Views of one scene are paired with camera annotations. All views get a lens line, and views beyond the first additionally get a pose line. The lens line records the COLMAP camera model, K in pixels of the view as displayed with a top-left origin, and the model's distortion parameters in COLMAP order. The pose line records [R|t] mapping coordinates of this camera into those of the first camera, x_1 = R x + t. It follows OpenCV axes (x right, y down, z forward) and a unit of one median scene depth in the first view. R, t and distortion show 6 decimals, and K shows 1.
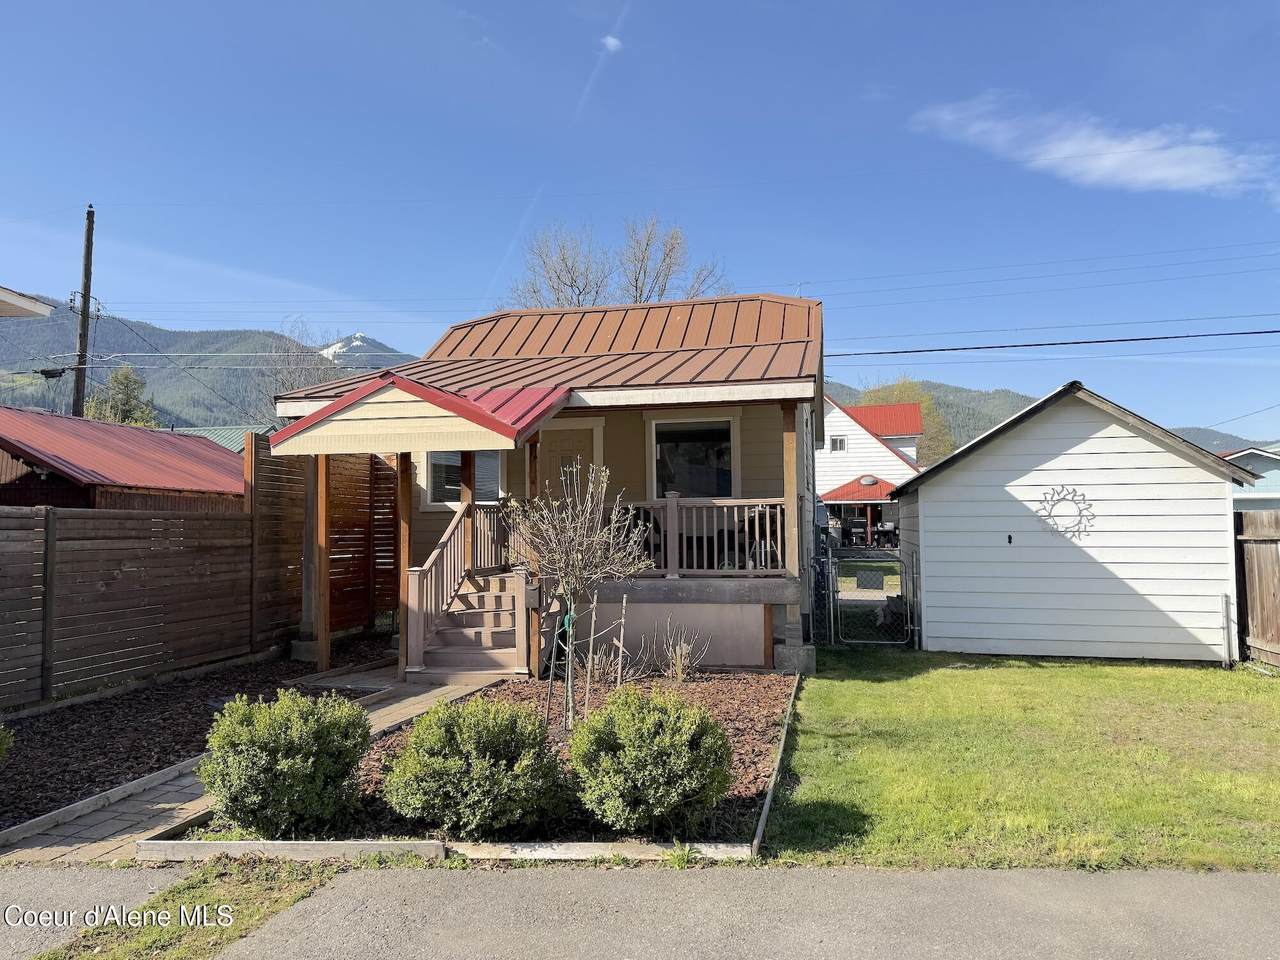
lens RADIAL K [[893.0, 0, 640.0], [0, 893.0, 480.0], [0, 0, 1]] dist [0.102774, -0.150400]
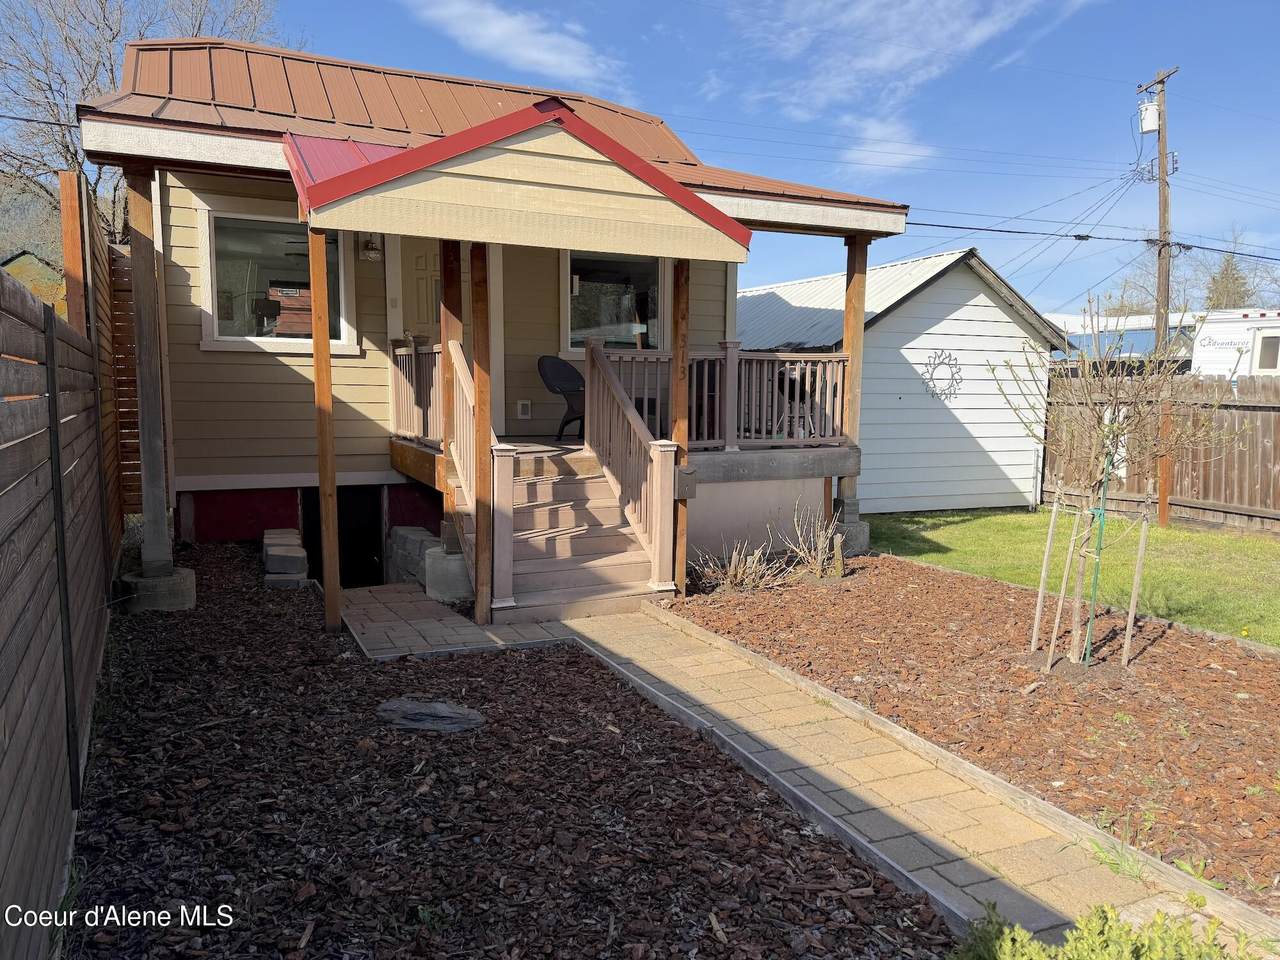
lens RADIAL K [[889.9, 0, 638.7], [0, 889.9, 496.9], [0, 0, 1]] dist [0.082898, -0.099874]
pose [[0.795892, -0.058933, 0.602564, -0.489668], [-0.048151, 0.985938, 0.160027, 0.026608], [-0.603521, -0.156378, 0.781862, 0.408613]]
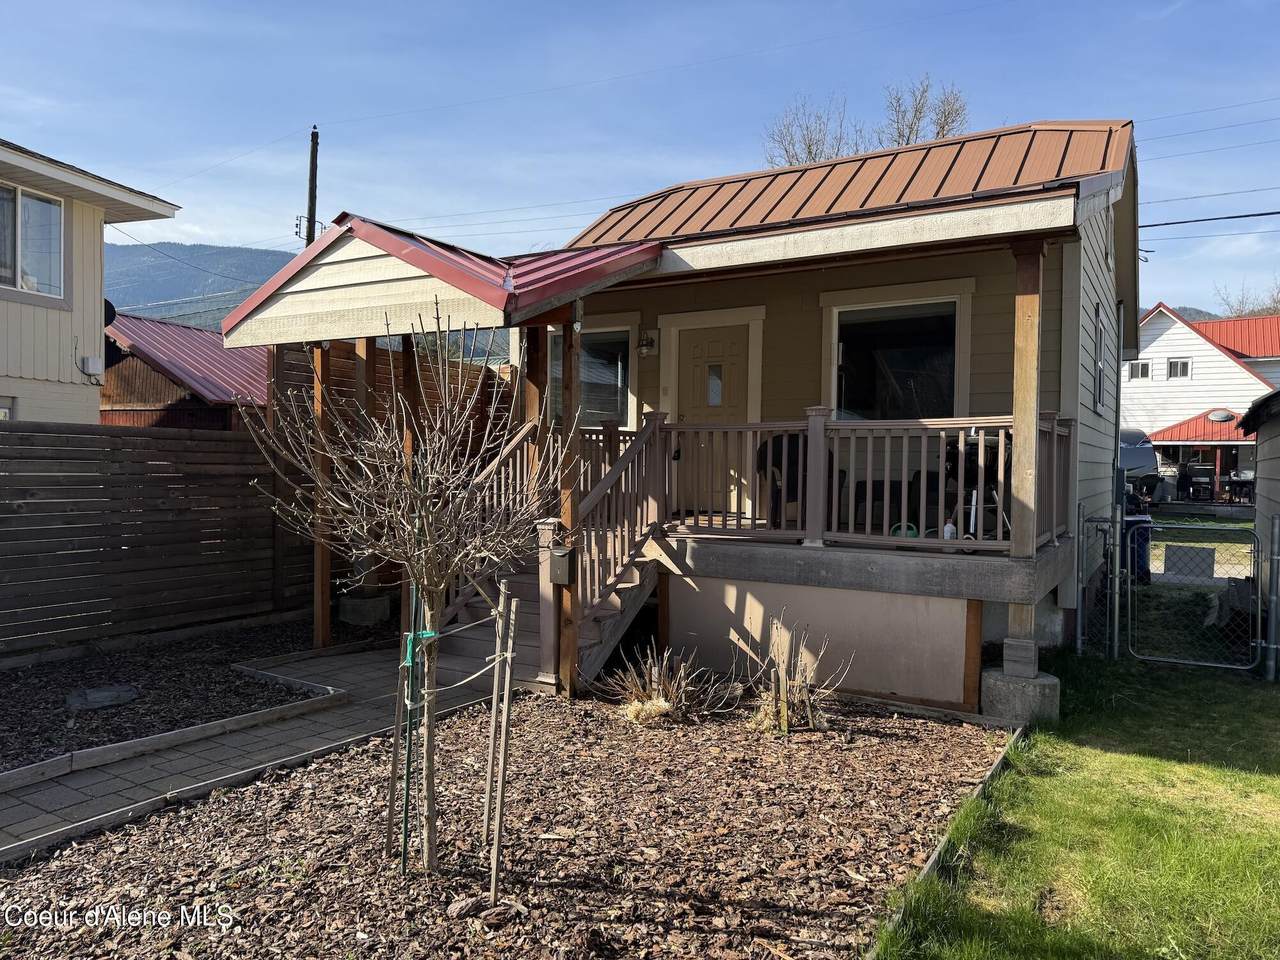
lens RADIAL K [[893.0, 0, 640.0], [0, 893.0, 480.0], [0, 0, 1]] dist [0.102774, -0.150400]
pose [[0.947825, 0.027946, -0.317563, 0.114266], [-0.006543, 0.997646, 0.068266, 0.021713], [0.318723, -0.062626, 0.945777, 0.362543]]
